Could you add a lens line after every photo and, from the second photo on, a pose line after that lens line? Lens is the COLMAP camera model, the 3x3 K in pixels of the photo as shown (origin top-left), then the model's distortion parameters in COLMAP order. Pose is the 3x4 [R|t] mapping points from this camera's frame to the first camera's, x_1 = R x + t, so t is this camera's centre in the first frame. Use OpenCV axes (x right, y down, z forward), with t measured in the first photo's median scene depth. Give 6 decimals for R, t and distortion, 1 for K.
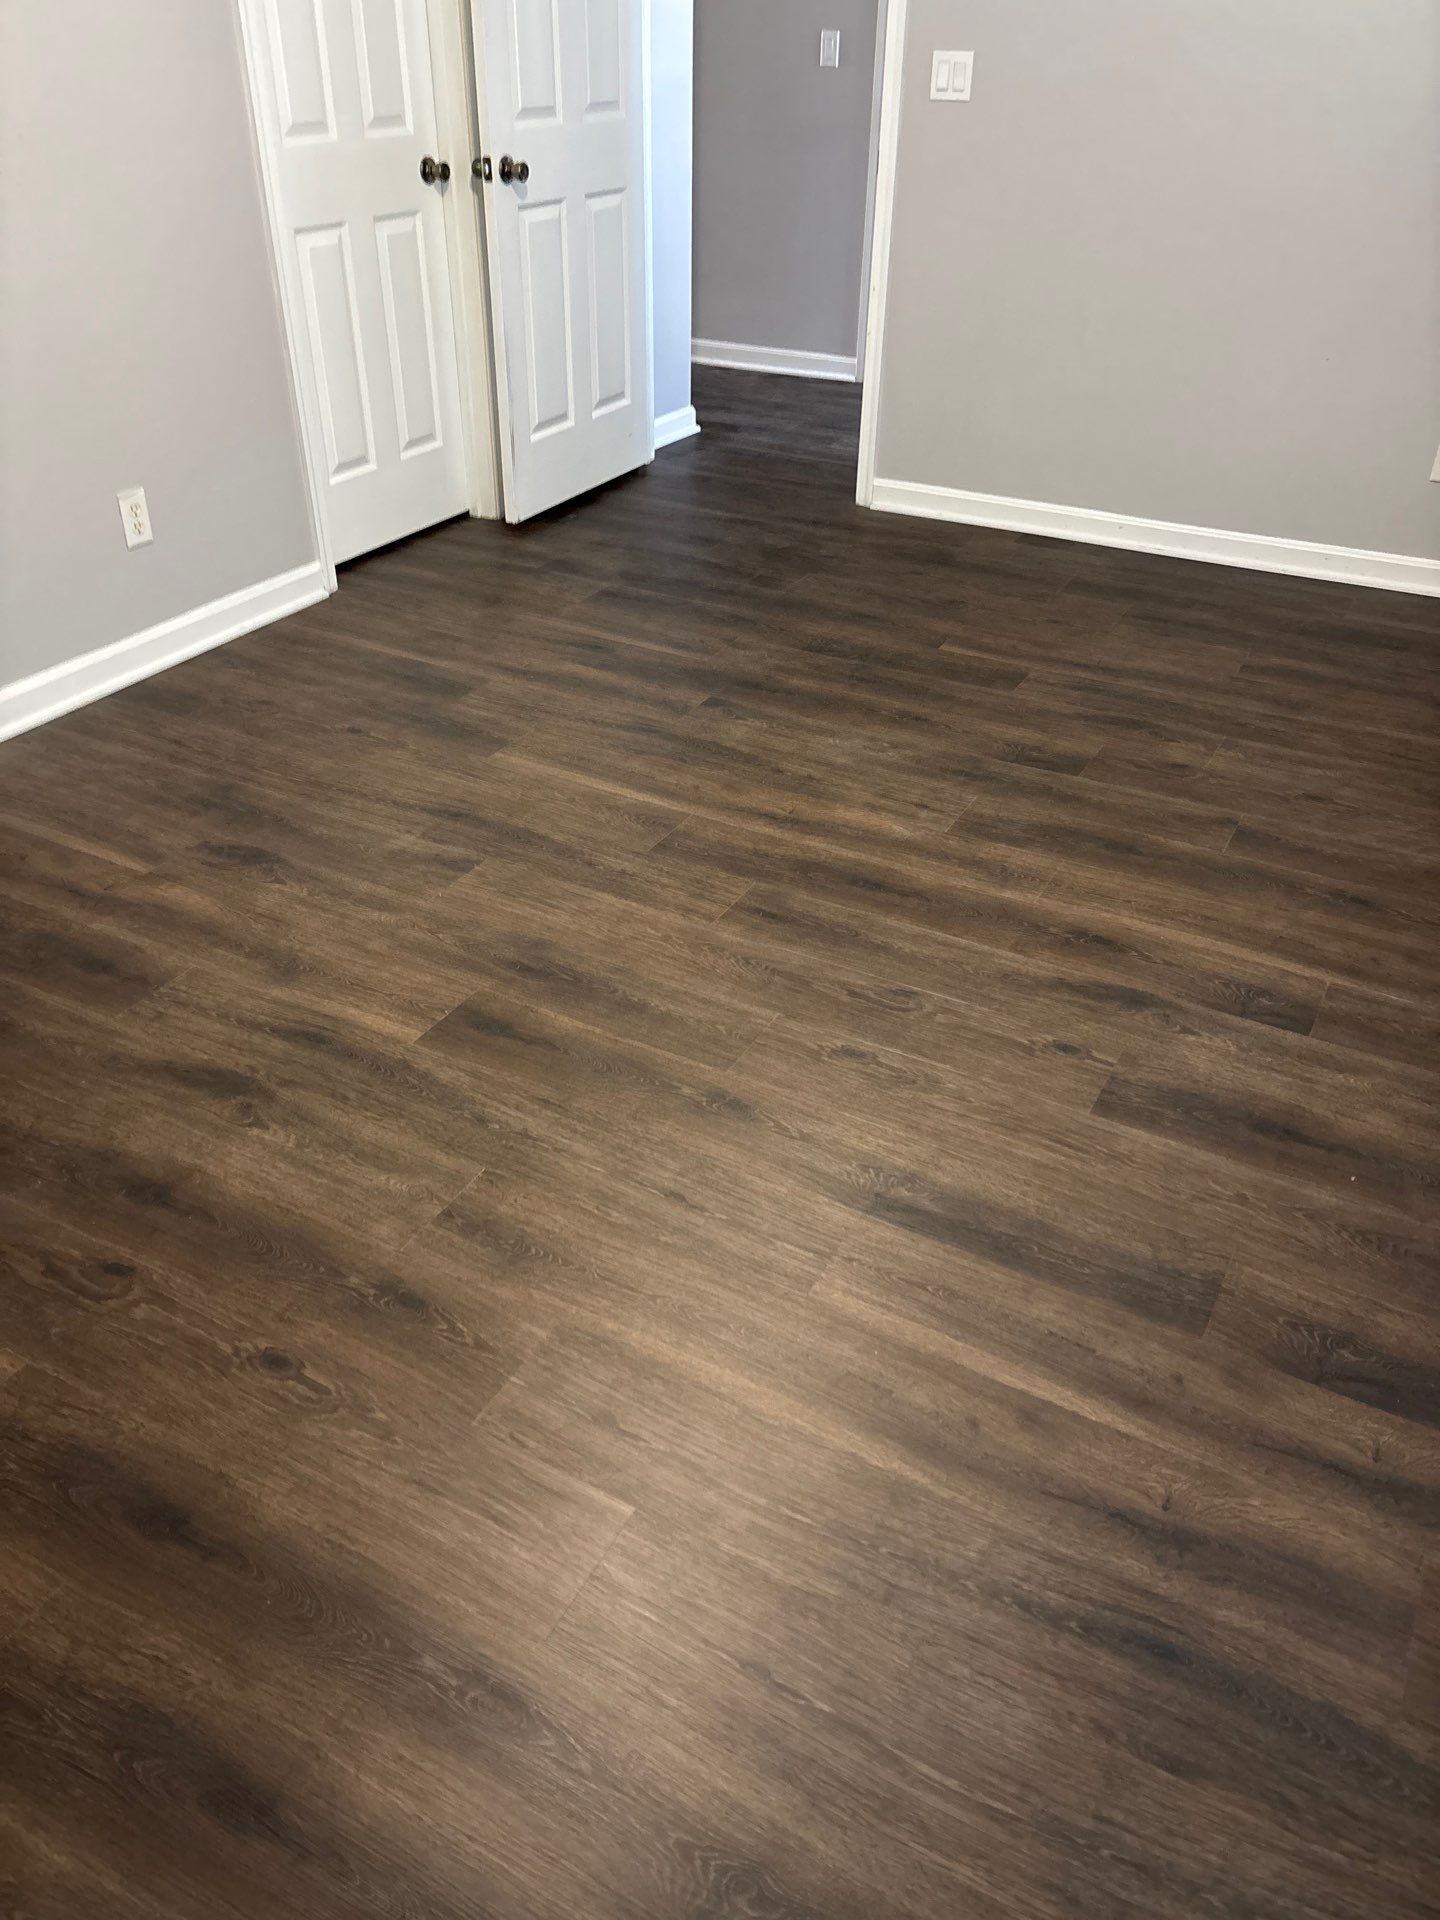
lens RADIAL K [[1416.0, 0, 730.5], [0, 1416.0, 950.7], [0, 0, 1]] dist [0.068913, -0.079813]
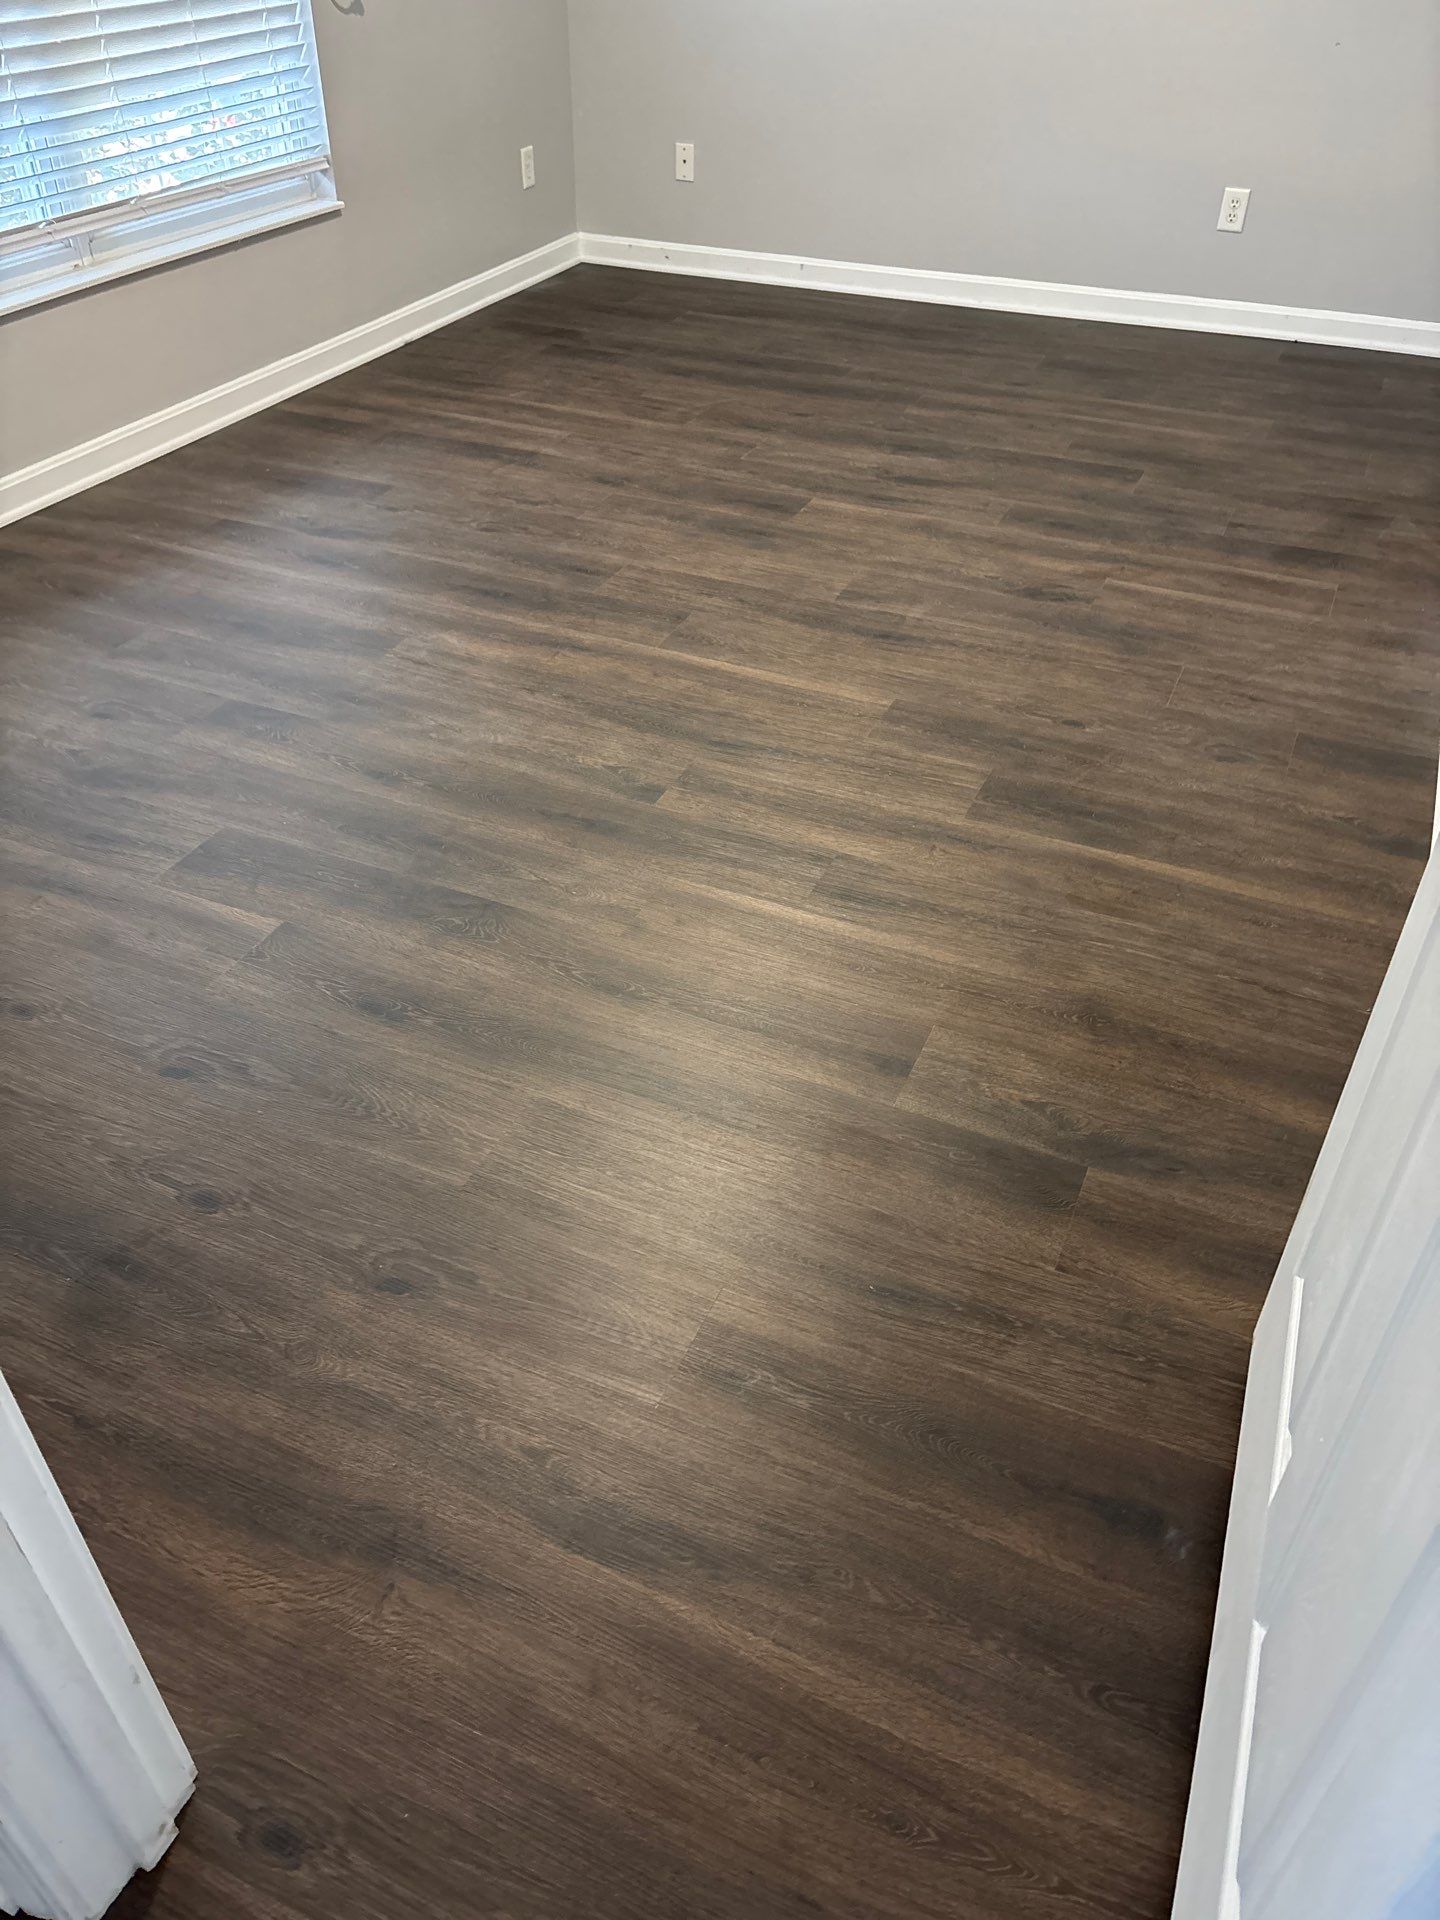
lens RADIAL K [[1416.0, 0, 730.5], [0, 1416.0, 950.7], [0, 0, 1]] dist [0.068913, -0.079813]
pose [[-0.996244, 0.038598, -0.077508, 0.007018], [-0.062290, 0.302297, 0.951176, -1.000873], [0.060144, 0.952432, -0.298757, 1.523416]]
